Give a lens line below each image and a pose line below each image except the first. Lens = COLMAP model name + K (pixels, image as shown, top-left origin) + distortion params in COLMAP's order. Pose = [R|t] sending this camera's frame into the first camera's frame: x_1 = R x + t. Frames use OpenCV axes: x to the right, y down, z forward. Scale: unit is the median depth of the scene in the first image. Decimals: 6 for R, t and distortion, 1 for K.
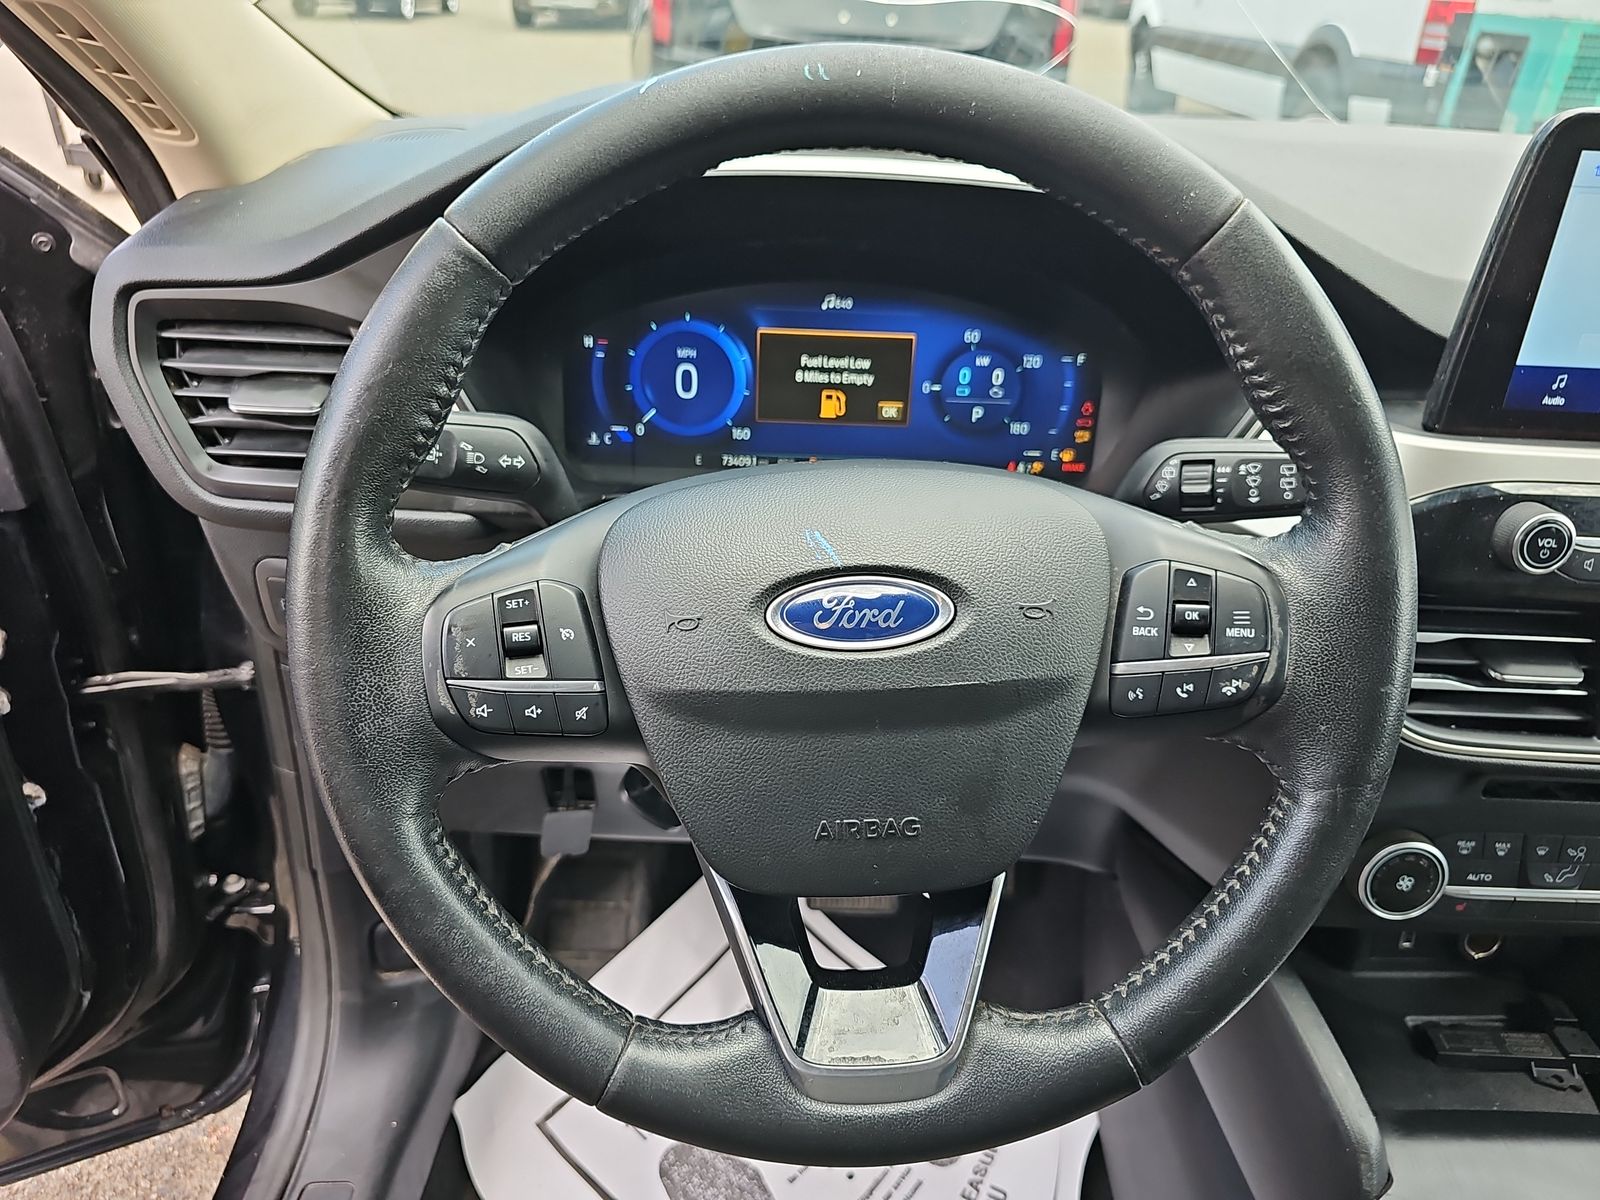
lens RADIAL K [[1070.9, 0, 800.6], [0, 1070.9, 604.8], [0, 0, 1]] dist [0.017686, -0.016744]
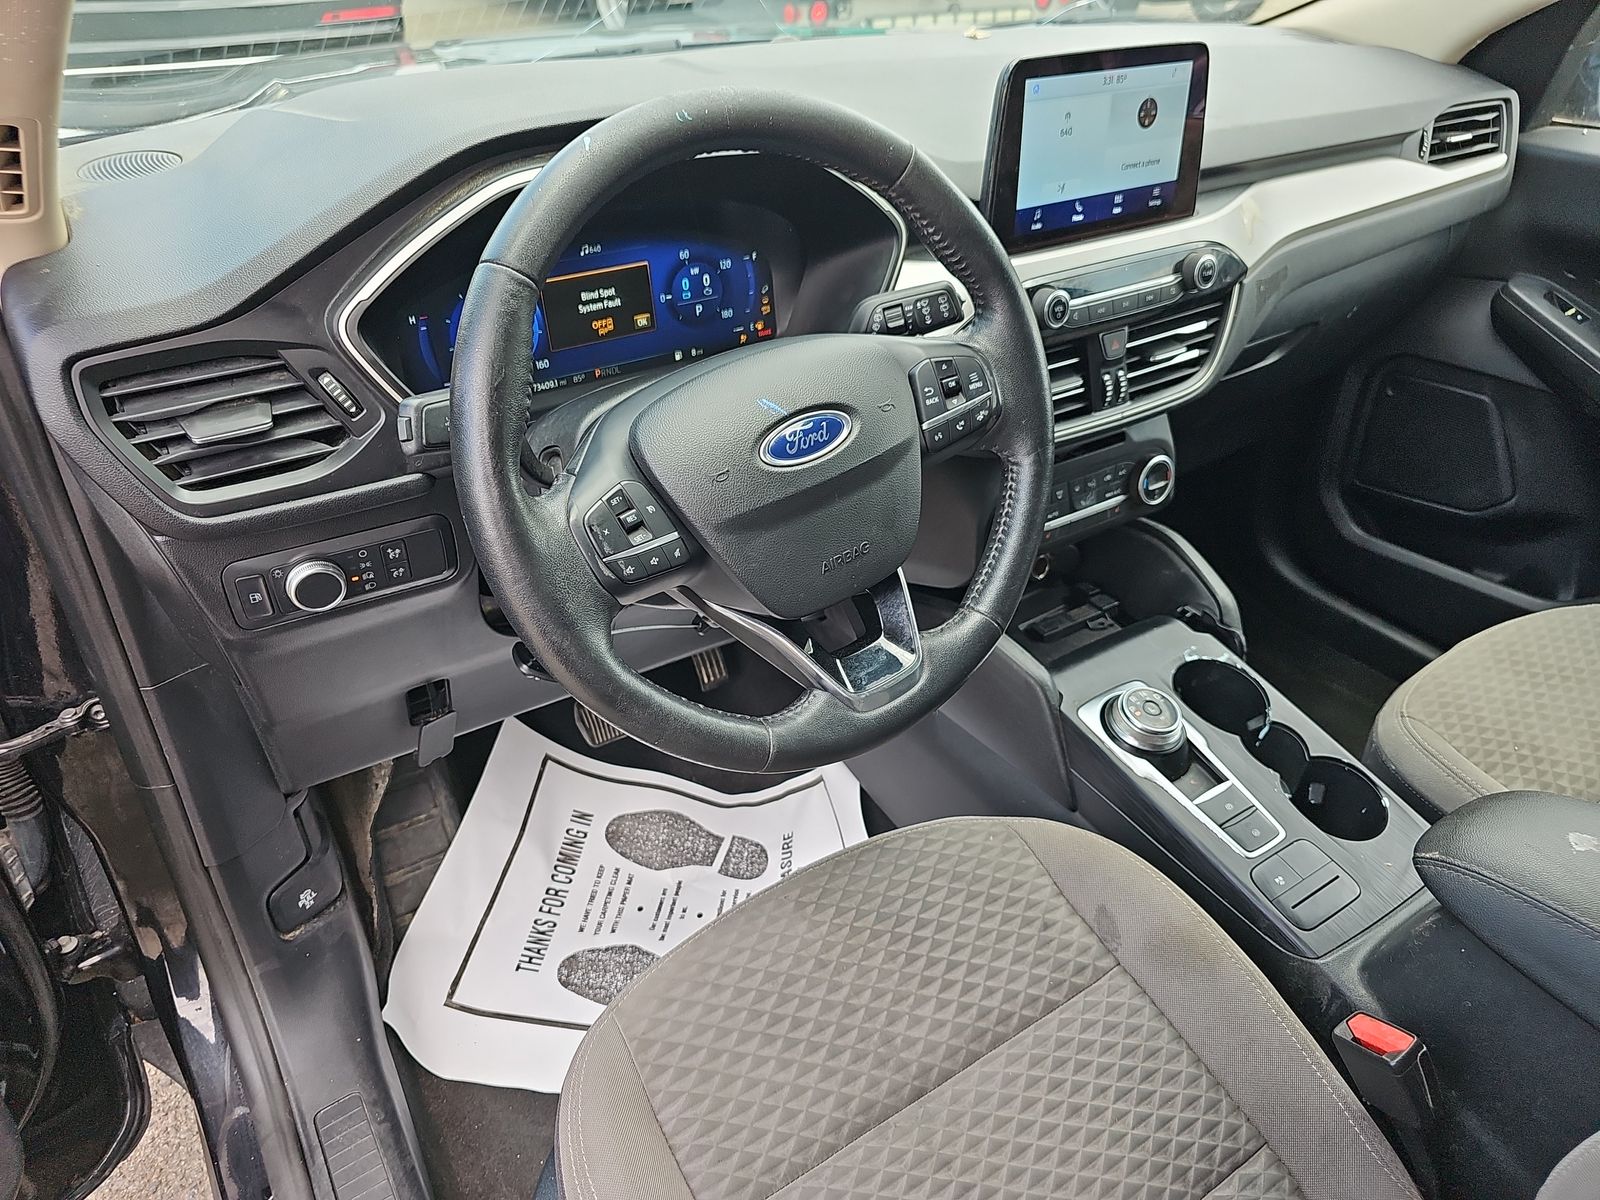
lens RADIAL K [[1070.9, 0, 746.3], [0, 1070.9, 603.2], [0, 0, 1]] dist [0.017686, -0.016744]
pose [[0.845663, -0.332242, 0.417695, -0.495437], [0.290512, 0.943065, 0.161962, -0.027446], [-0.447724, -0.015620, 0.894035, -0.275239]]
